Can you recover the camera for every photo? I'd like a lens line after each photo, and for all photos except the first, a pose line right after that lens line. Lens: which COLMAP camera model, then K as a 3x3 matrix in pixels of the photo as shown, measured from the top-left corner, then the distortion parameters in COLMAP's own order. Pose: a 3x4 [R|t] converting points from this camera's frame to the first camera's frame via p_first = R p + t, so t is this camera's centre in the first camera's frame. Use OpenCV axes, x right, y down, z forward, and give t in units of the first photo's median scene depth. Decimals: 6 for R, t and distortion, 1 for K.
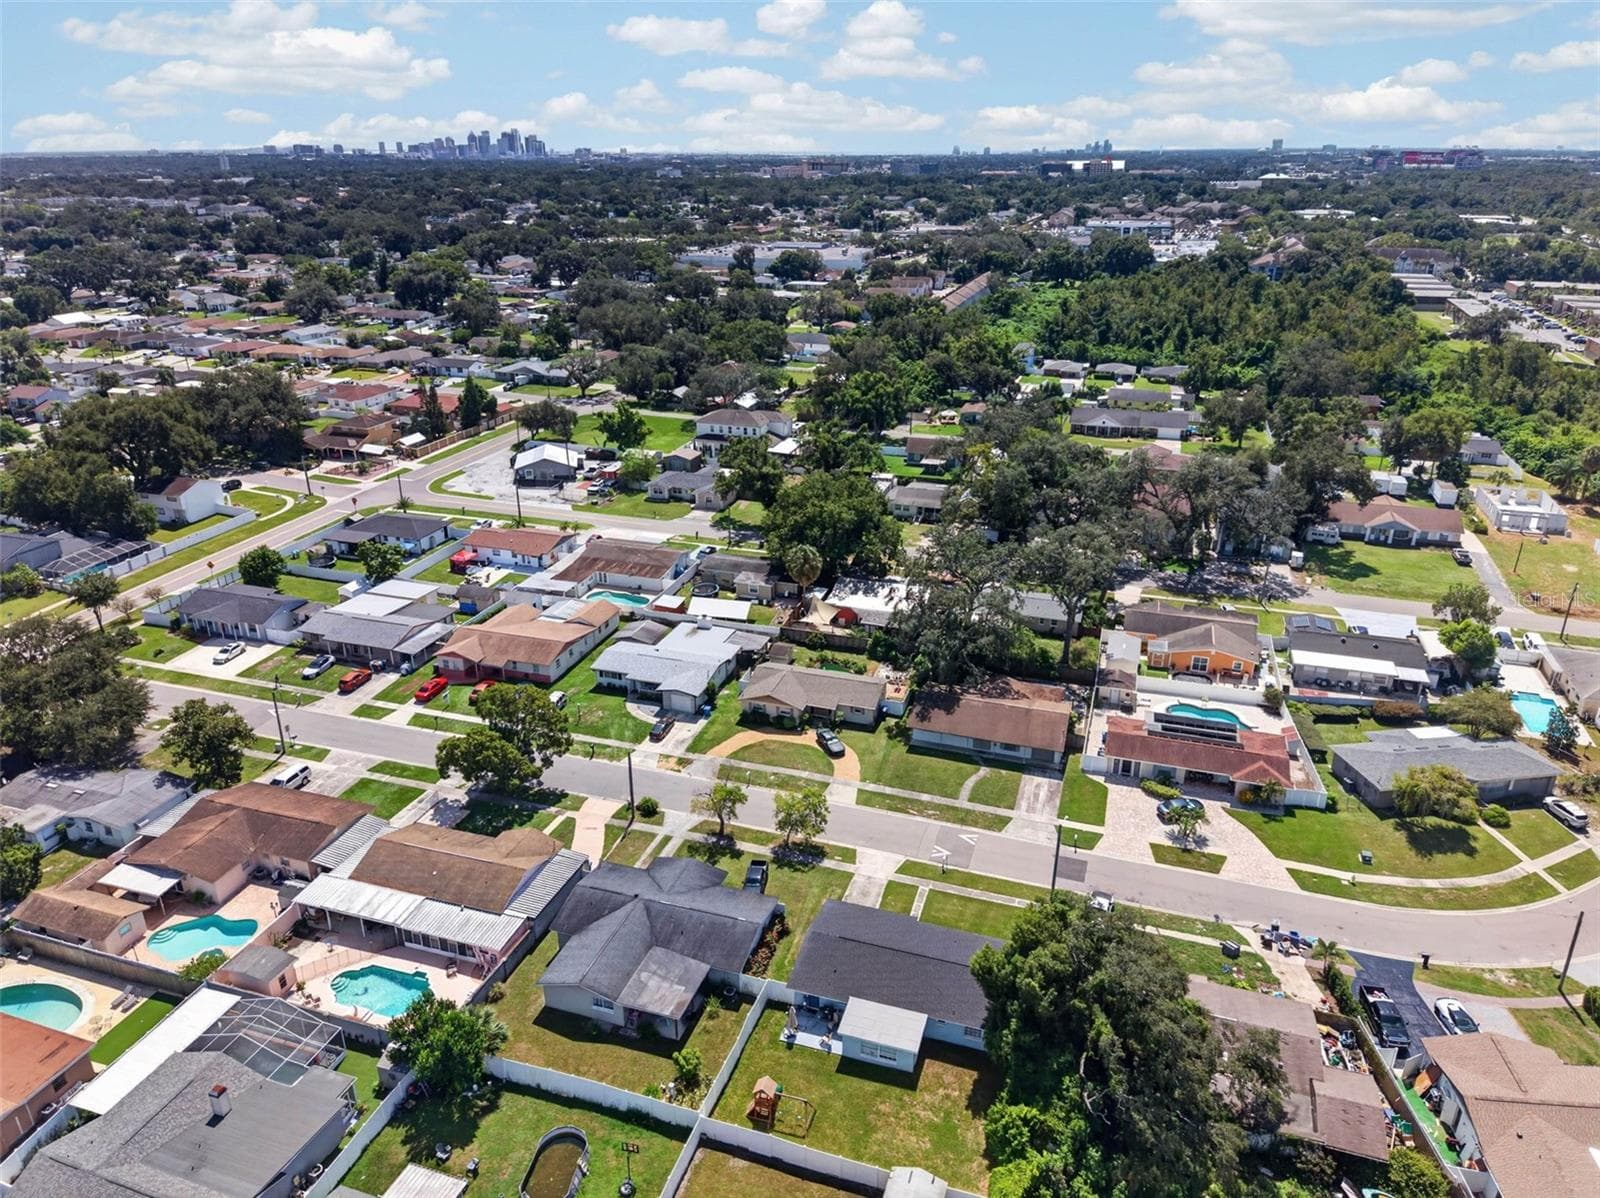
lens RADIAL K [[1071.5, 0, 792.6], [0, 1071.5, 586.2], [0, 0, 1]] dist [0.089959, -0.096413]
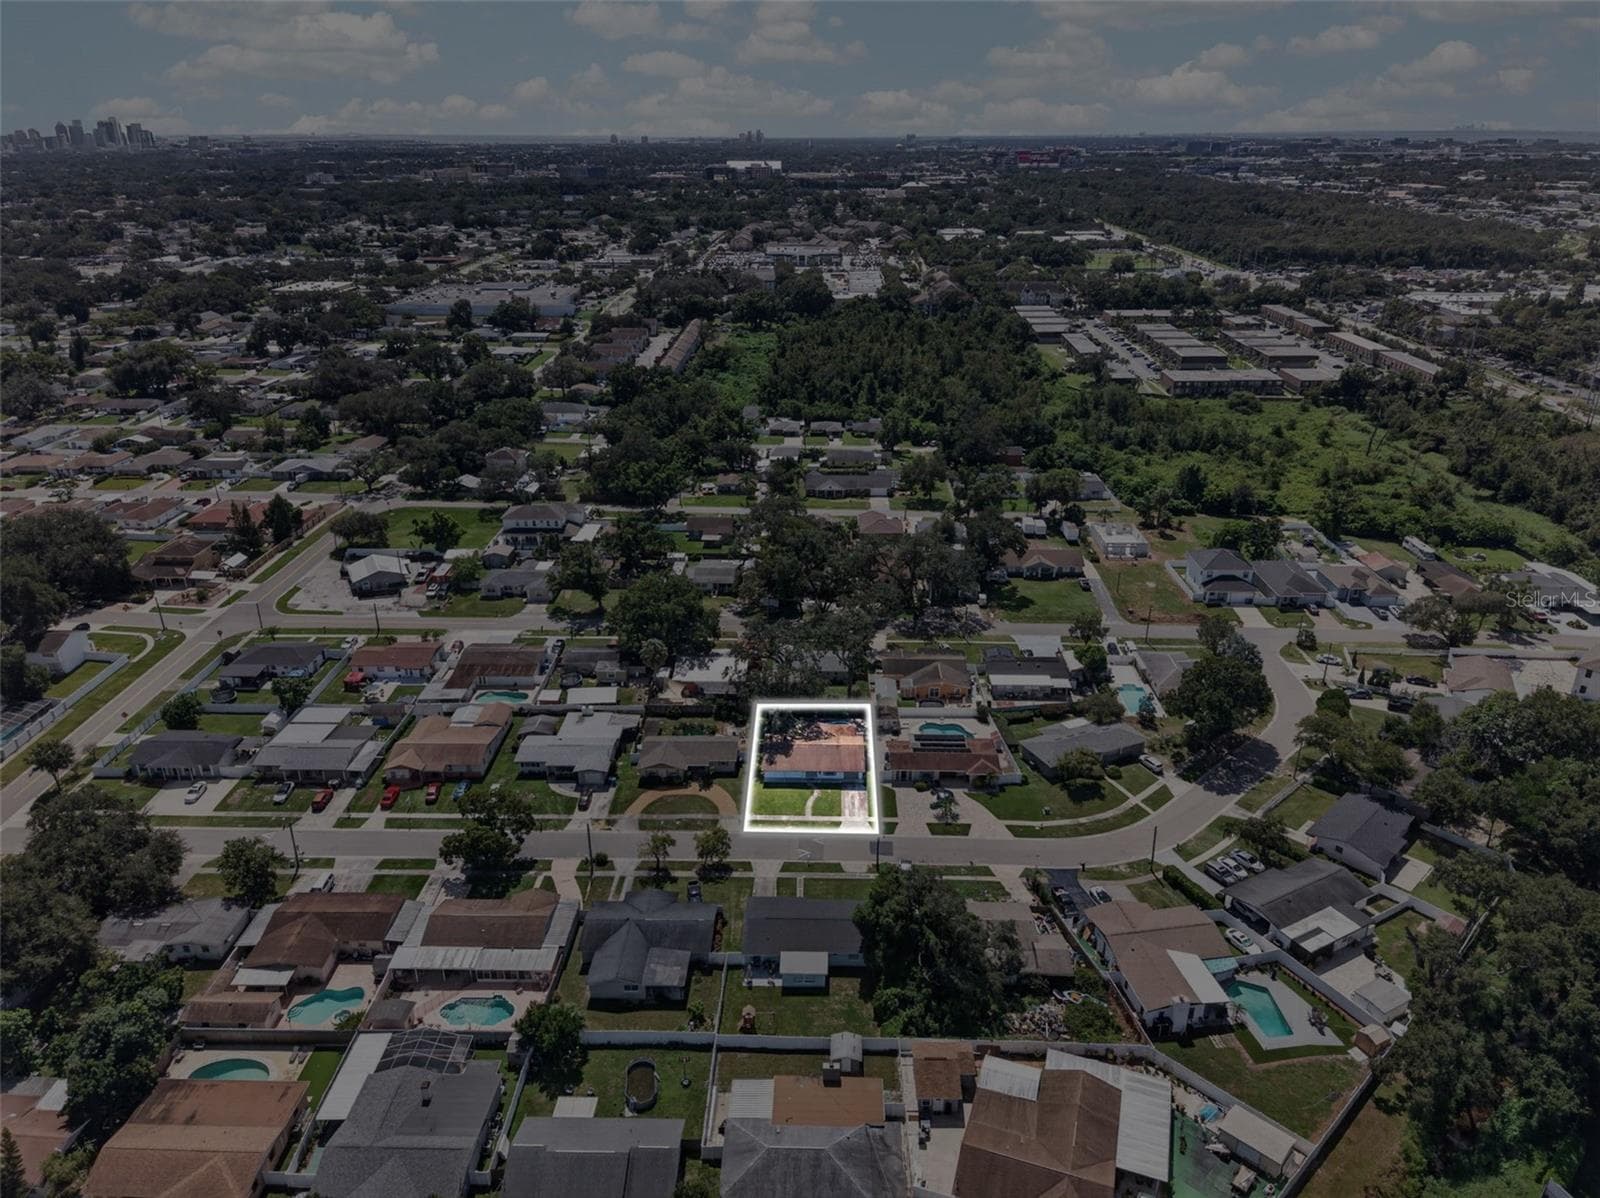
lens RADIAL K [[1071.5, 0, 788.0], [0, 1071.5, 593.1], [0, 0, 1]] dist [0.089959, -0.096413]
pose [[0.958886, -0.113975, 0.259898, -0.179207], [0.109393, 0.993481, 0.032077, -0.129931], [-0.261859, -0.002327, 0.965103, -0.356630]]
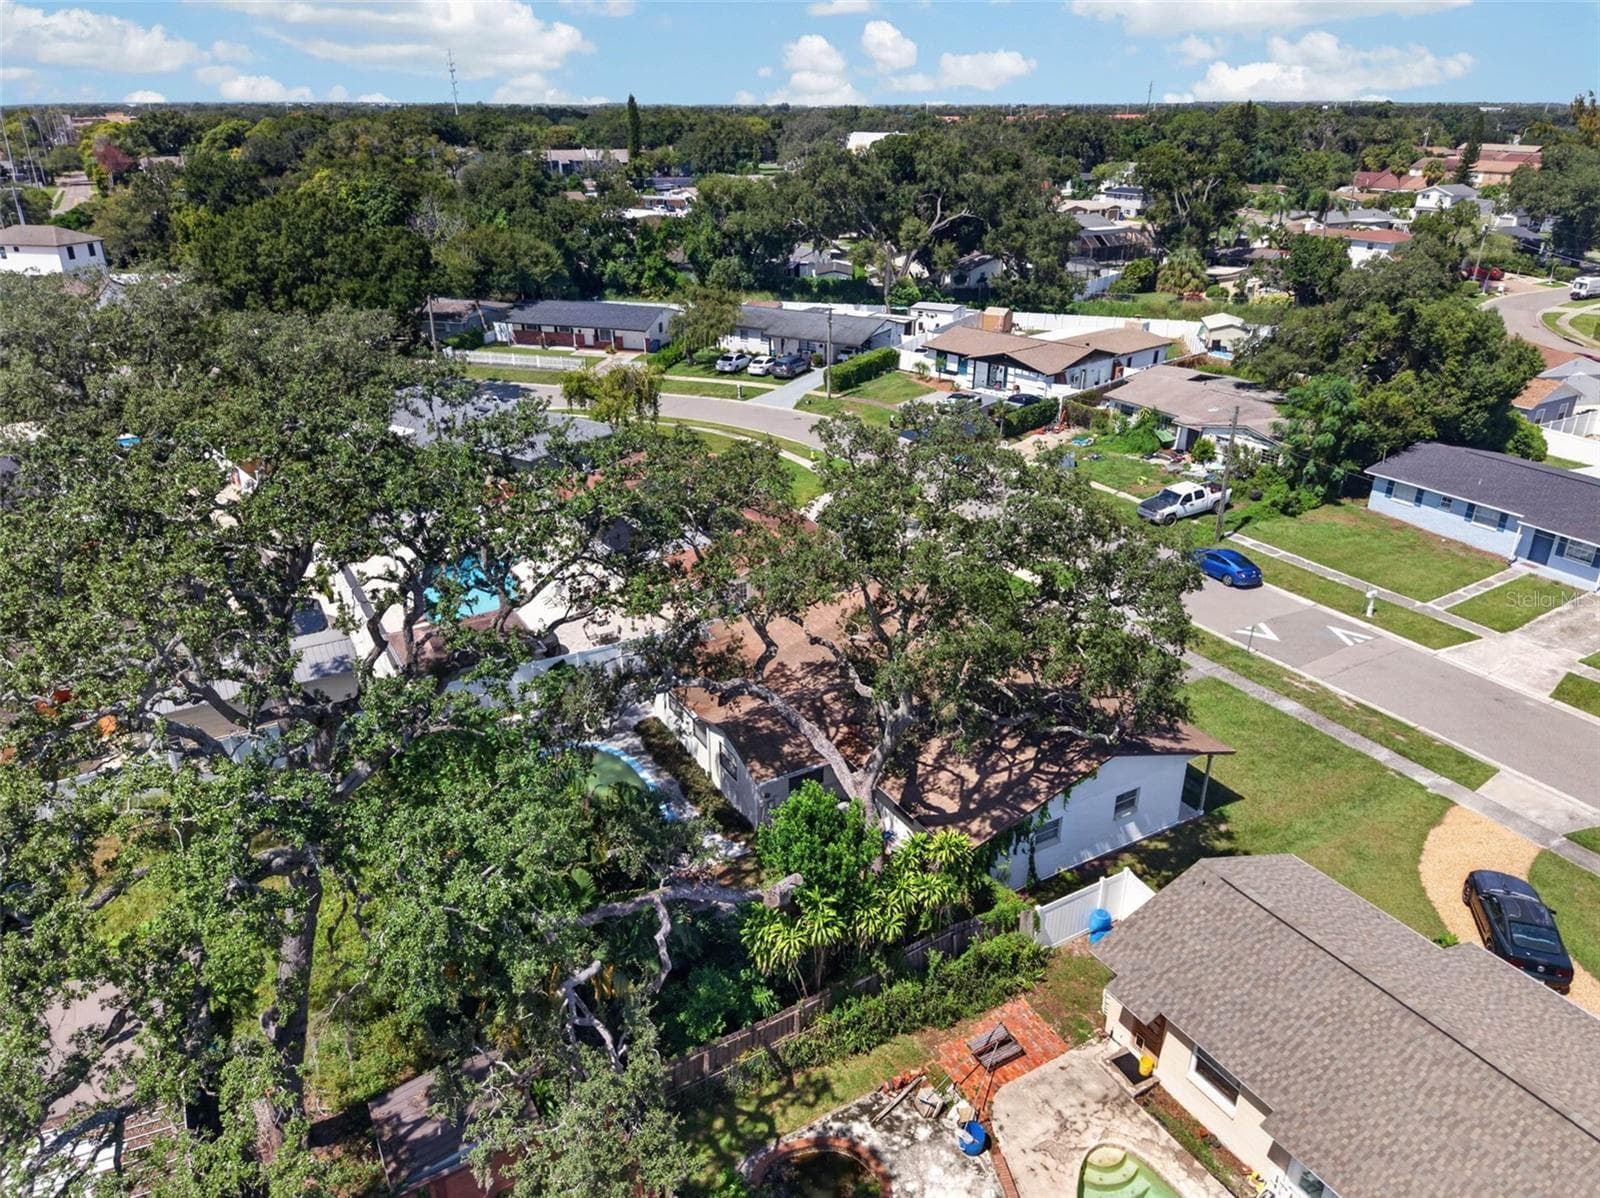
lens RADIAL K [[1071.5, 0, 806.0], [0, 1071.5, 606.4], [0, 0, 1]] dist [0.089959, -0.096413]
pose [[-0.756837, -0.275775, 0.592575, 0.026697], [0.240103, 0.725931, 0.644496, -0.098041], [-0.607904, 0.630058, -0.483197, 1.015333]]
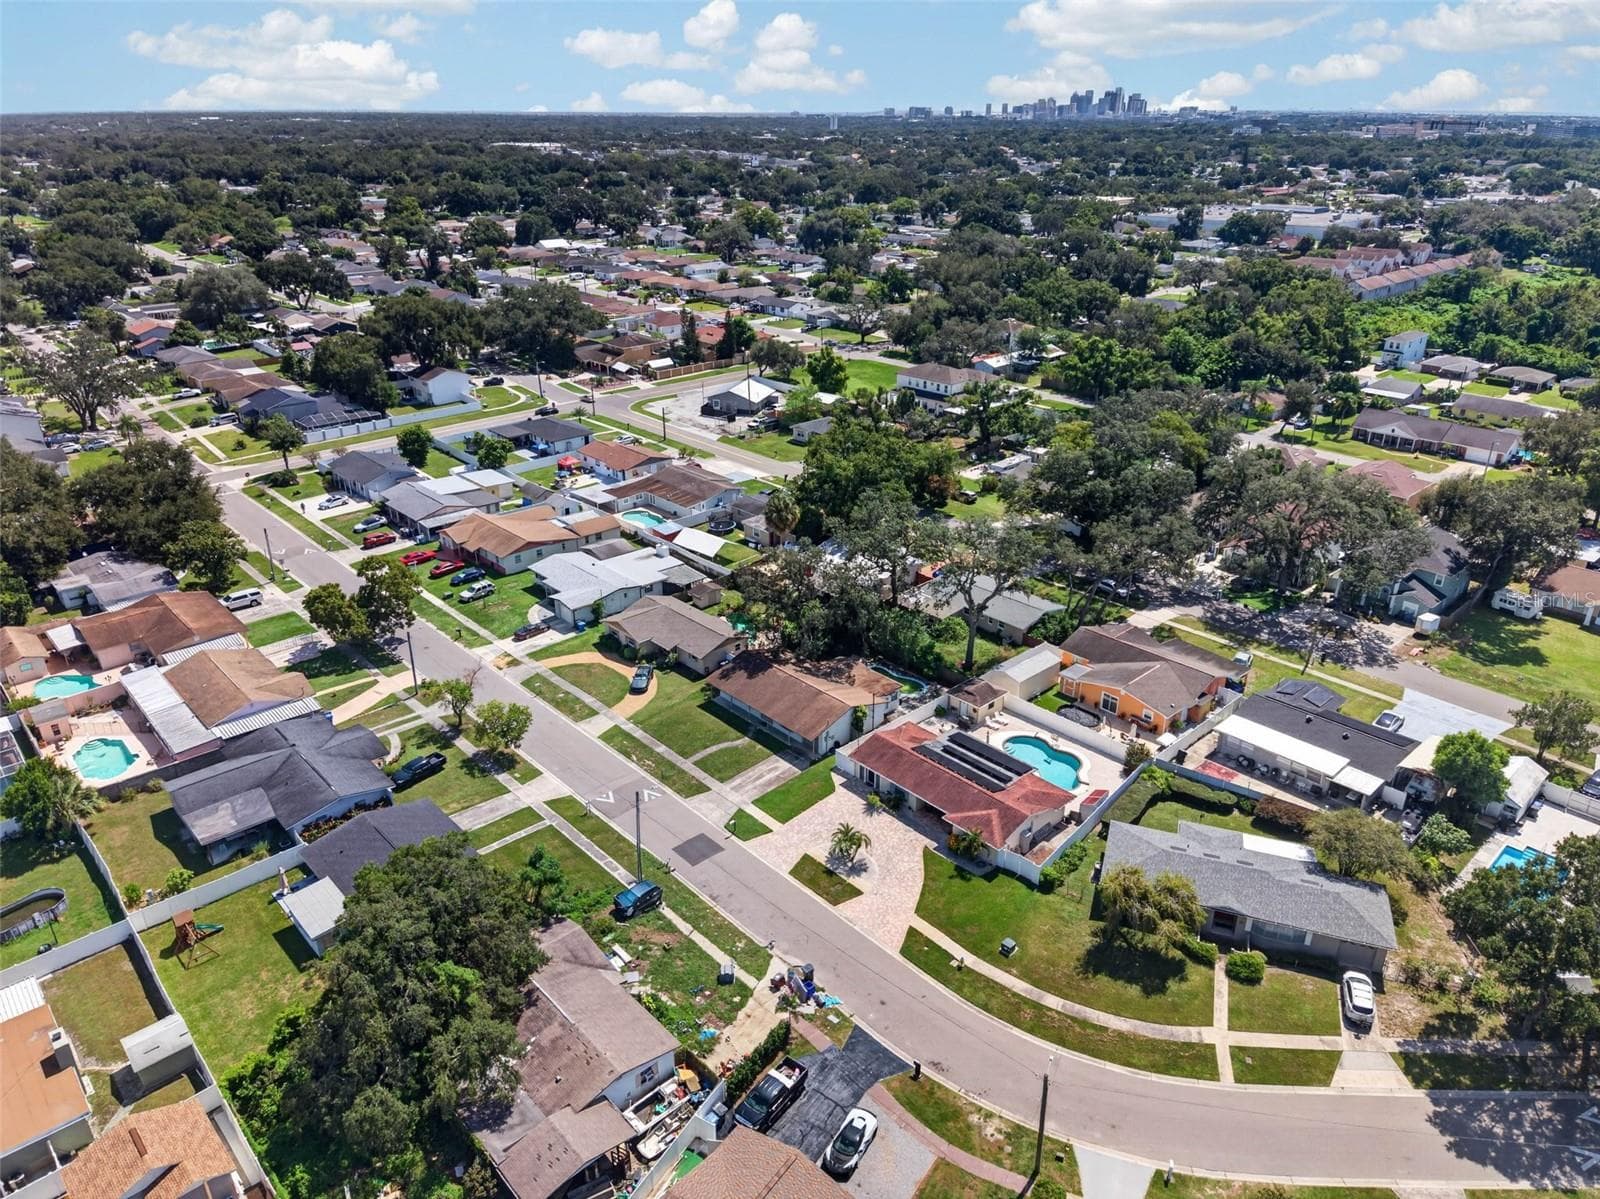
lens RADIAL K [[1071.5, 0, 795.4], [0, 1071.5, 589.7], [0, 0, 1]] dist [0.089959, -0.096413]
pose [[0.876021, 0.197597, -0.439935, 0.498623], [-0.182948, 0.980184, 0.075954, -0.030814], [0.446225, 0.013948, 0.894812, 0.152297]]
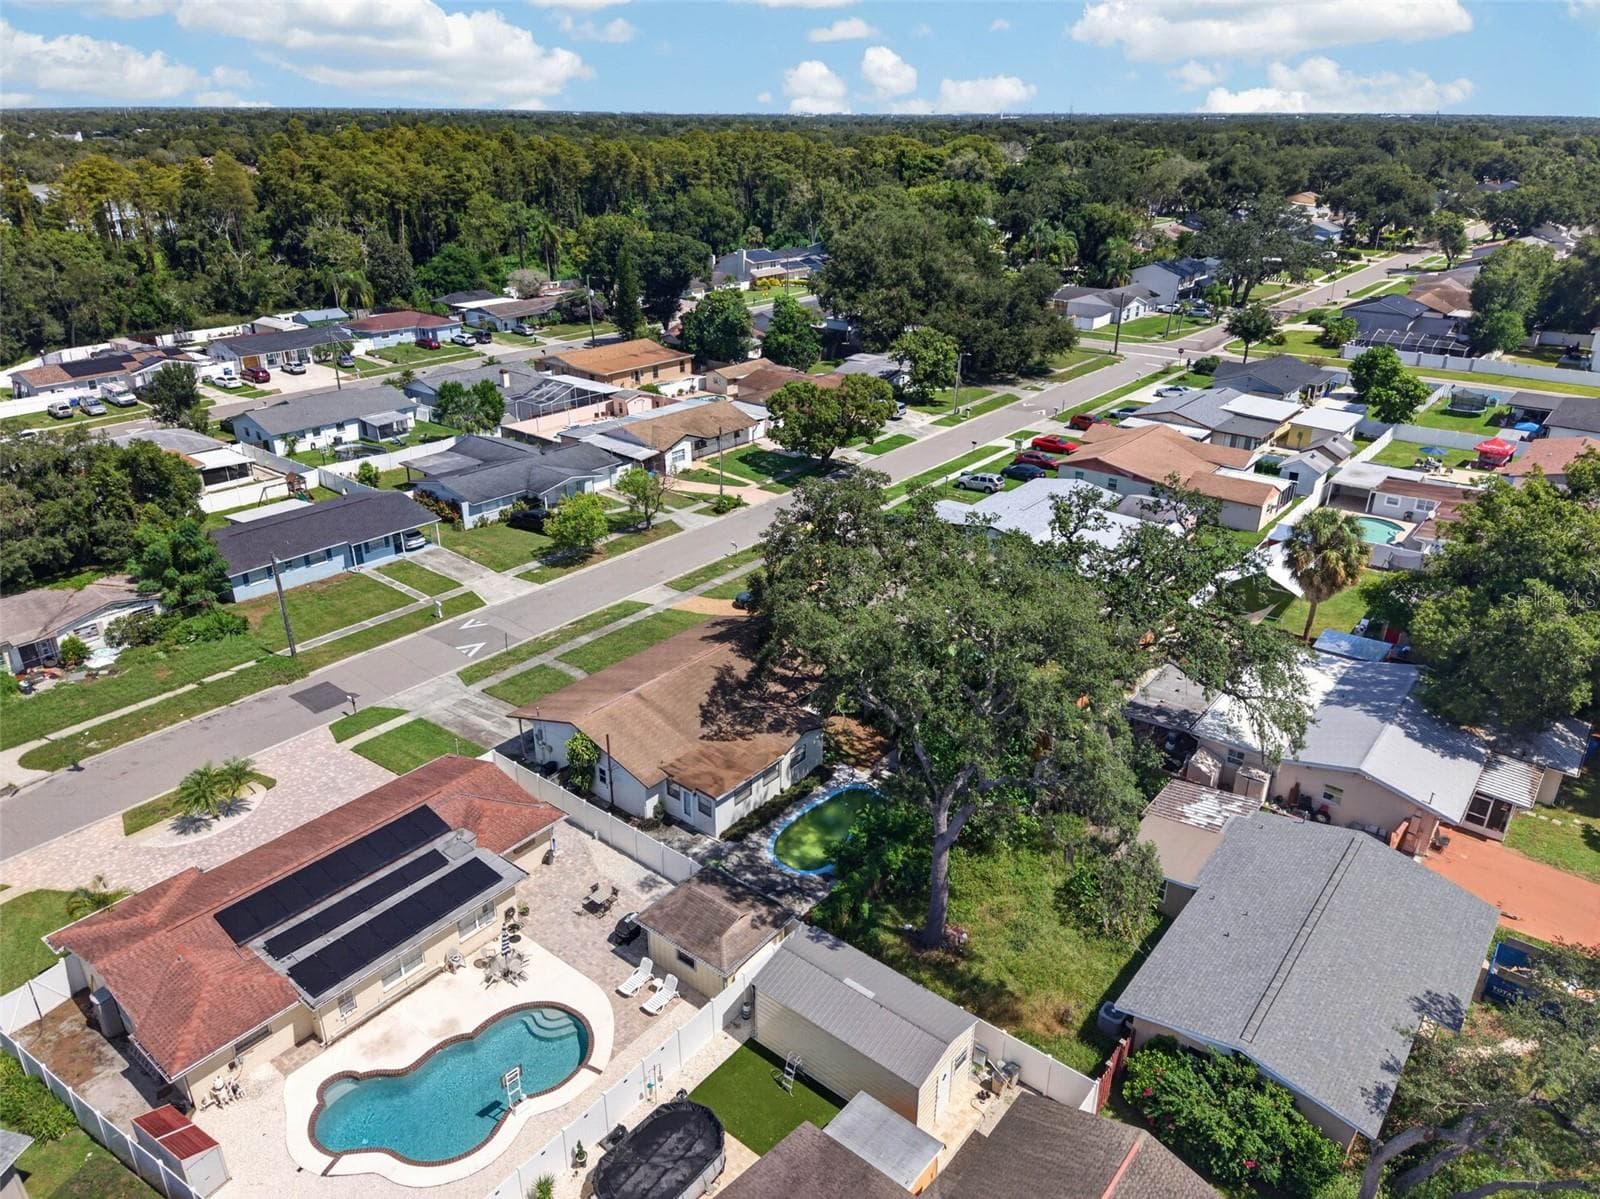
lens RADIAL K [[1071.5, 0, 798.9], [0, 1071.5, 595.3], [0, 0, 1]] dist [0.089959, -0.096413]
pose [[-0.346940, 0.381005, -0.857011, 0.510185], [-0.354861, 0.792510, 0.495986, -0.162163], [0.868163, 0.476197, -0.139749, 0.954929]]
